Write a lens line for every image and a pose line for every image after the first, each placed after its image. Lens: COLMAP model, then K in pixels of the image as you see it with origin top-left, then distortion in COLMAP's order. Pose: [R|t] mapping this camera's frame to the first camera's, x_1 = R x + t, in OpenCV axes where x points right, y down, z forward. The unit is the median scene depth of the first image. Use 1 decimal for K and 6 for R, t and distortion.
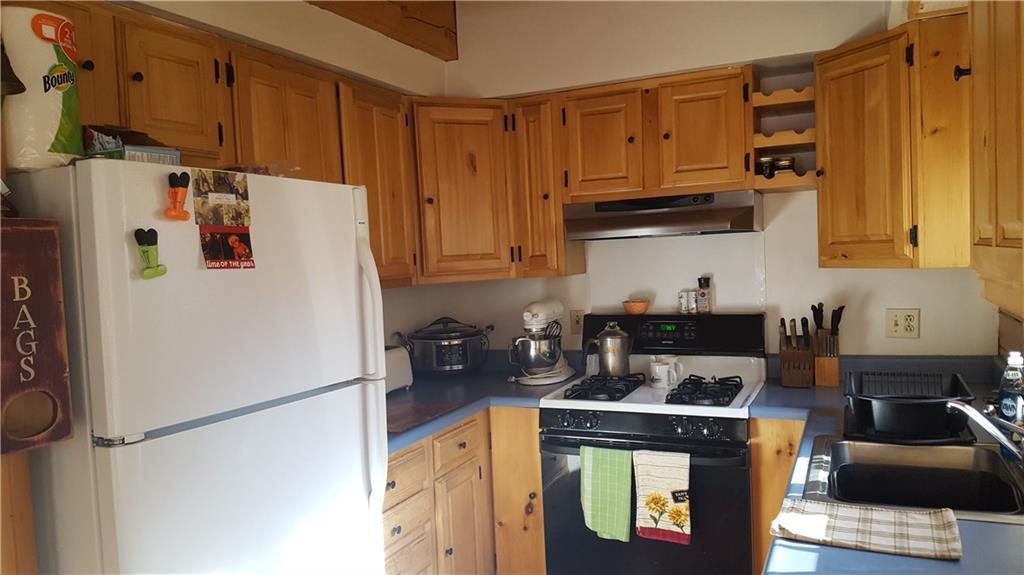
lens RADIAL K [[773.3, 0, 513.7], [0, 773.3, 293.8], [0, 0, 1]] dist [0.216407, -0.422822]
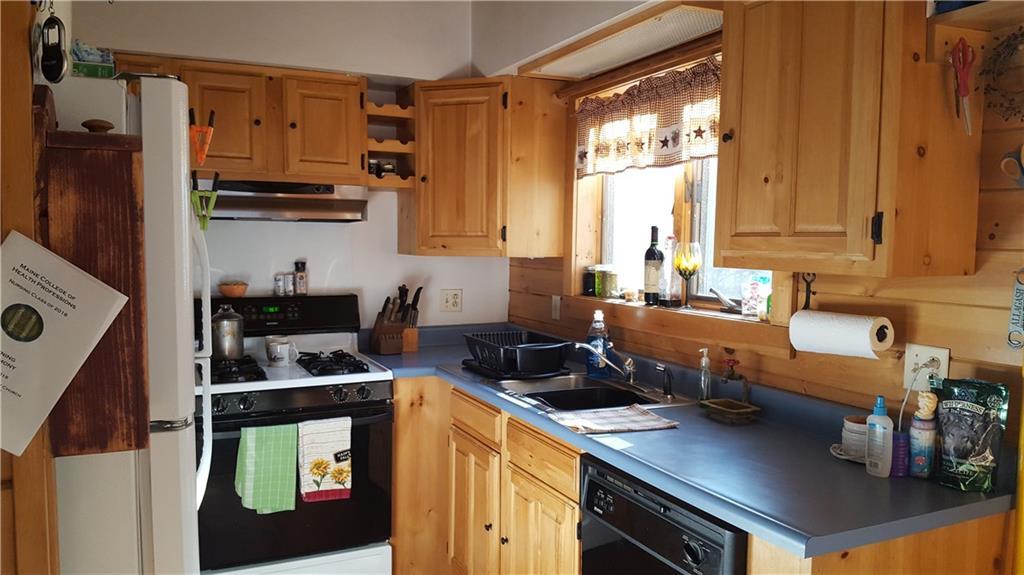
lens RADIAL K [[773.3, 0, 513.7], [0, 773.3, 293.8], [0, 0, 1]] dist [0.216407, -0.422822]
pose [[0.659078, -0.005727, 0.752053, -0.452326], [0.004830, 0.999983, 0.003381, 0.025244], [-0.752059, 0.001404, 0.659094, 0.087201]]
